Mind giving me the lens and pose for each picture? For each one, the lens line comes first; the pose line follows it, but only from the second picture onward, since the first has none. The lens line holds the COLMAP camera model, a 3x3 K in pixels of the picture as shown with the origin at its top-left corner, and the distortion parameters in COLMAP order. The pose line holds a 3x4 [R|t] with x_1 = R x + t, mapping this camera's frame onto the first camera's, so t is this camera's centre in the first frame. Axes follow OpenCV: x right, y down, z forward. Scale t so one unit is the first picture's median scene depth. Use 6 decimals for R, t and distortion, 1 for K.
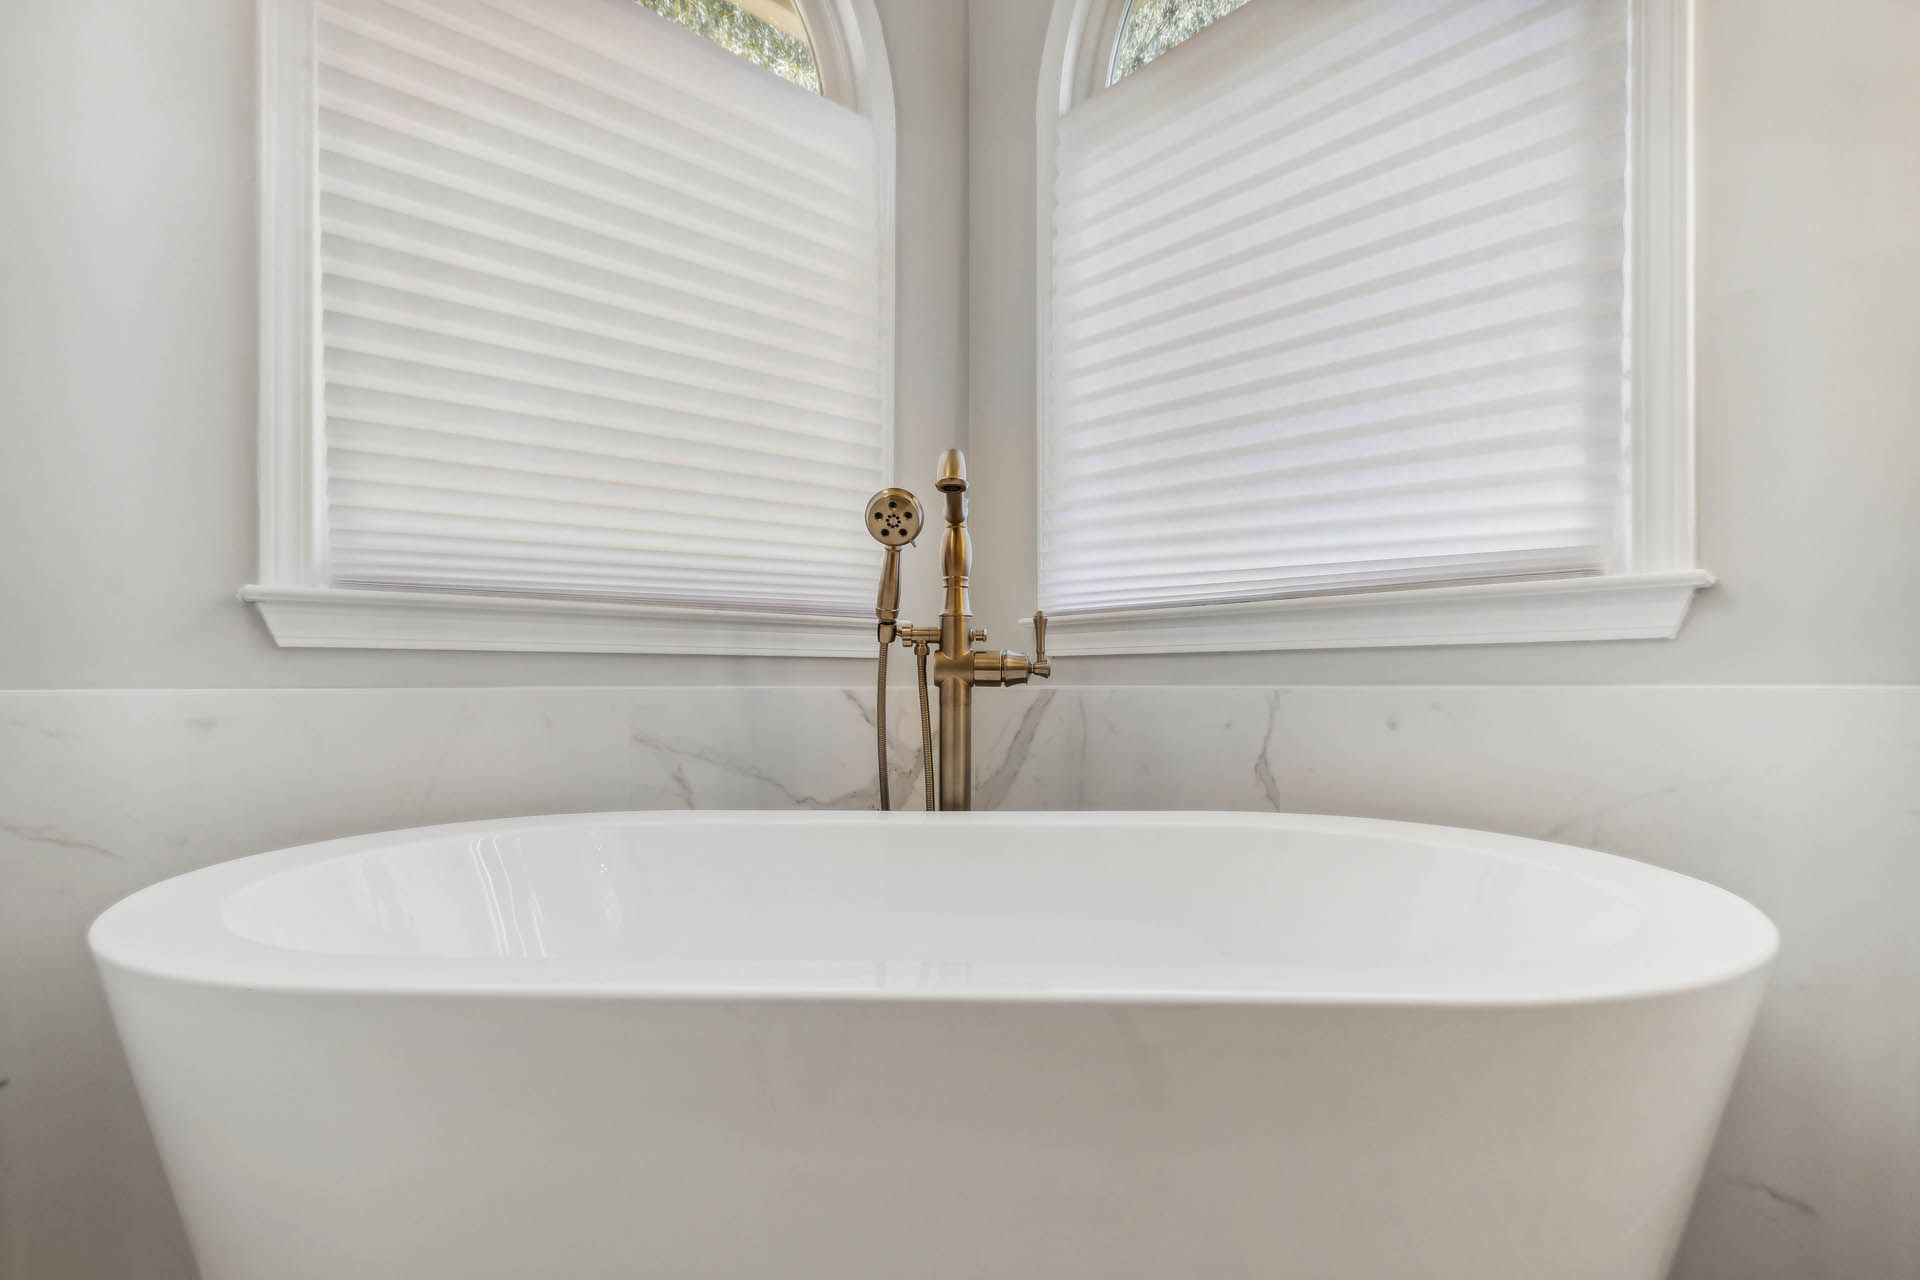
lens RADIAL K [[988.8, 0, 978.1], [0, 988.8, 667.1], [0, 0, 1]] dist [-0.000889, 0.000663]
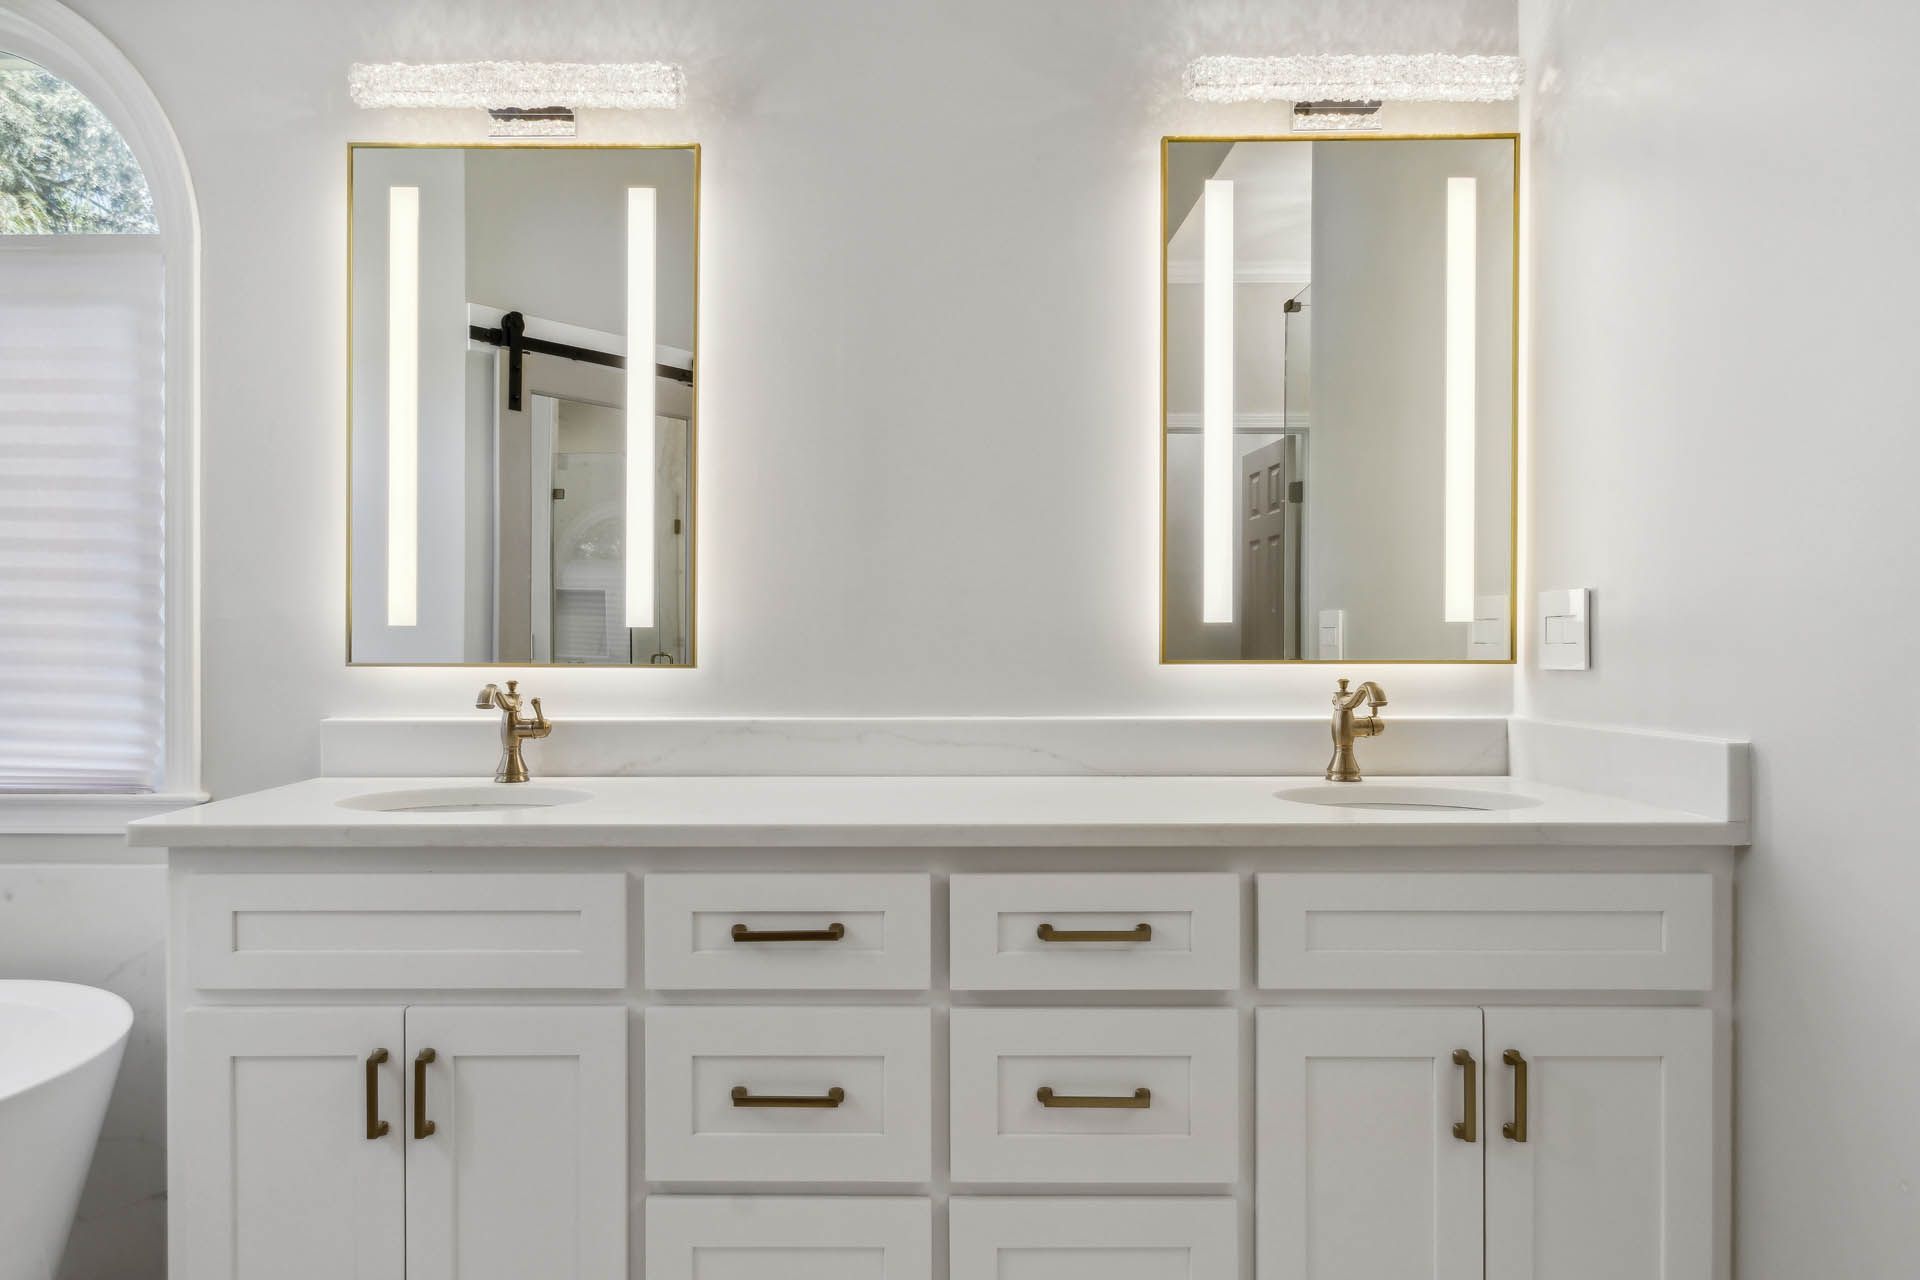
lens RADIAL K [[1178.6, 0, 881.2], [0, 1178.6, 653.2], [0, 0, 1]] dist [0.014478, -0.006644]
pose [[0.683439, -0.000489, 0.730008, 0.078395], [-0.012866, 0.999836, 0.012715, -0.264548], [-0.729895, -0.018082, 0.683321, -0.769692]]
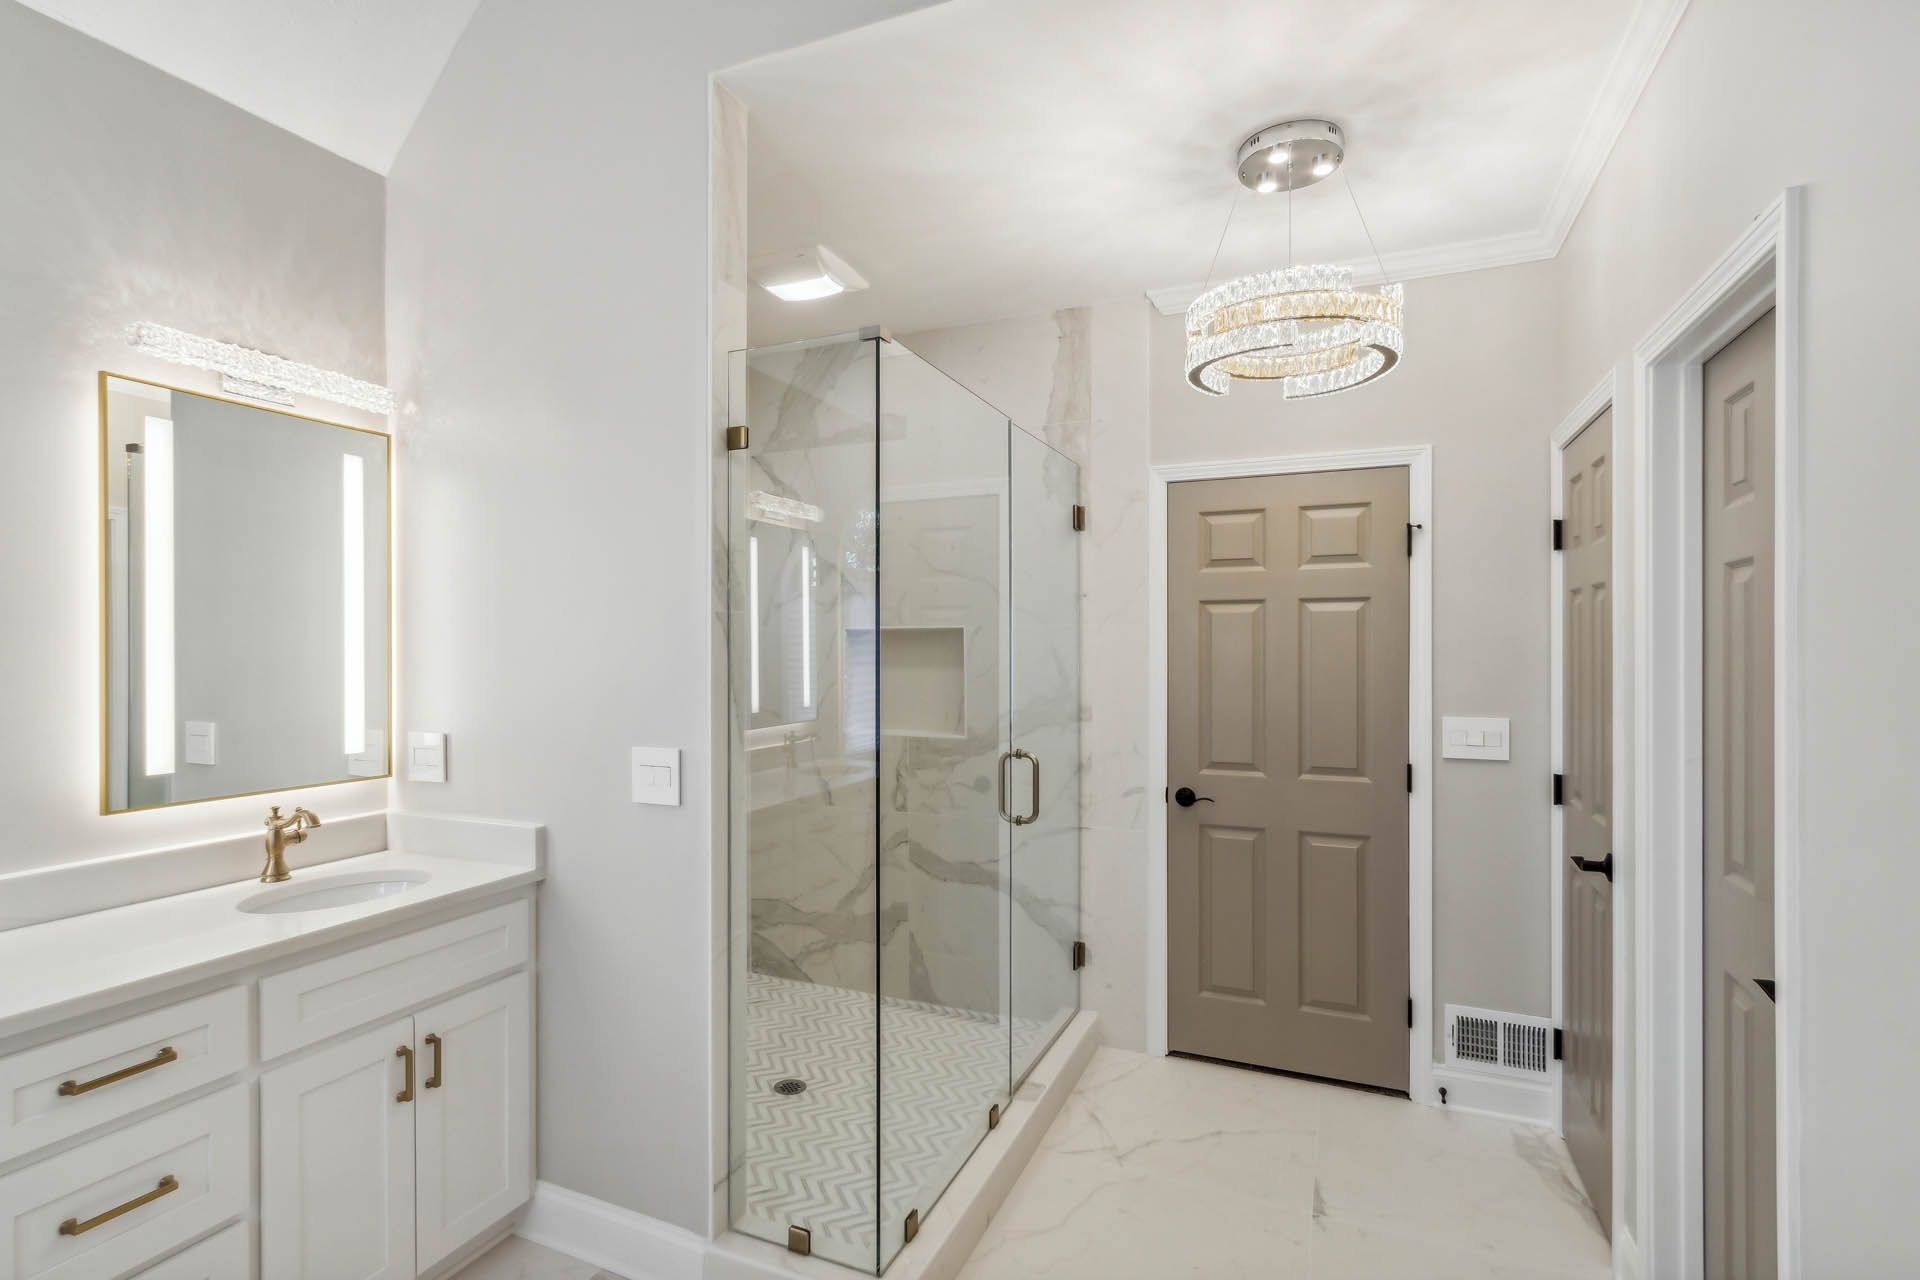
lens RADIAL K [[908.7, 0, 940.4], [0, 908.7, 649.5], [0, 0, 1]] dist [0.005069, 0.000419]
pose [[-0.396149, 0.006833, 0.918161, -0.290433], [-0.006361, 0.999928, -0.010186, -0.455005], [-0.918164, -0.009875, -0.396077, -0.629685]]
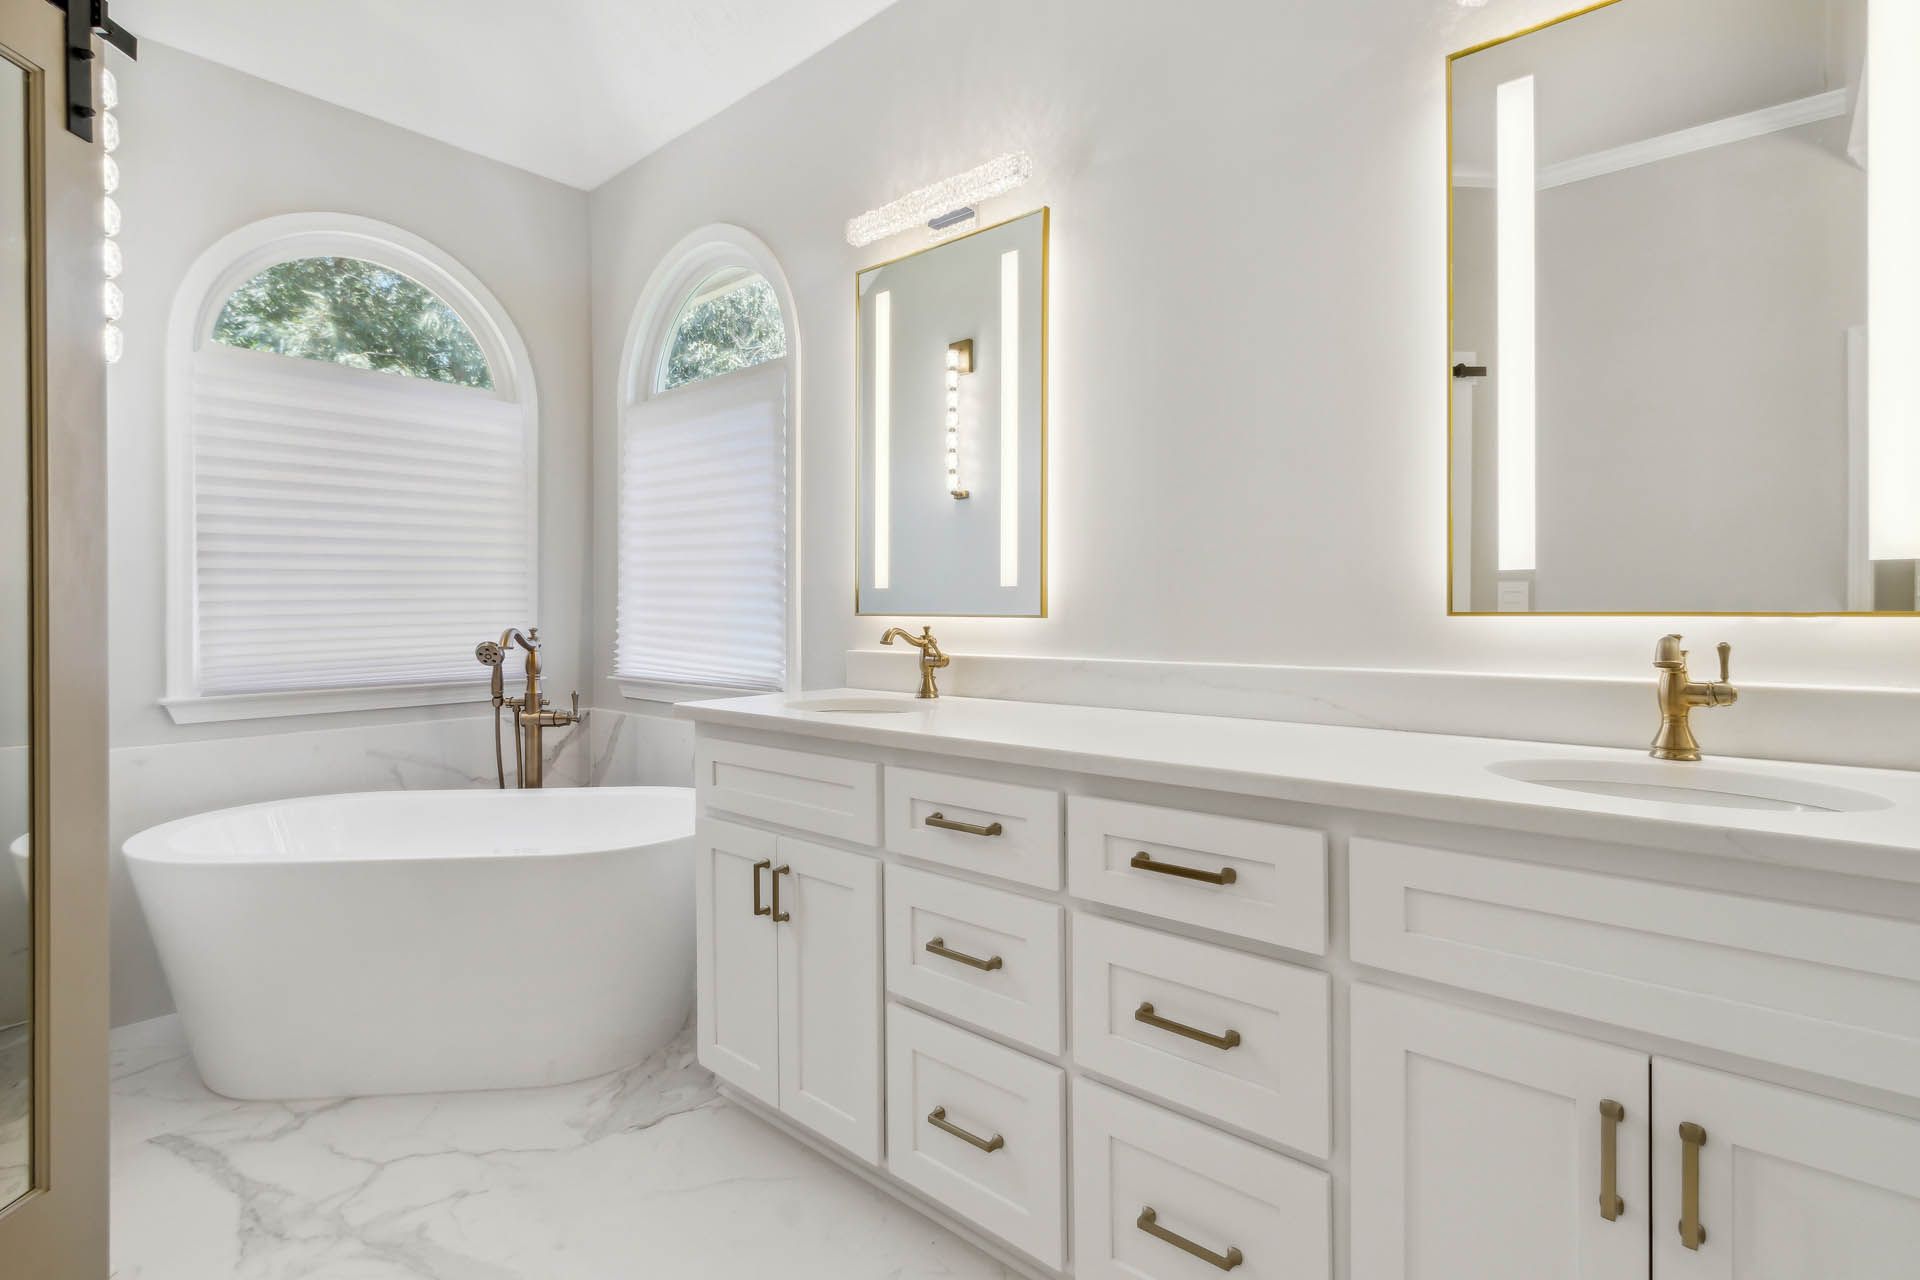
lens RADIAL K [[908.7, 0, 957.7], [0, 908.7, 618.8], [0, 0, 1]] dist [0.005069, 0.000419]
pose [[0.992886, 0.003182, 0.119029, 0.632941], [-0.005789, 0.999751, 0.021562, -0.254376], [-0.118931, -0.022097, 0.992657, -0.992859]]
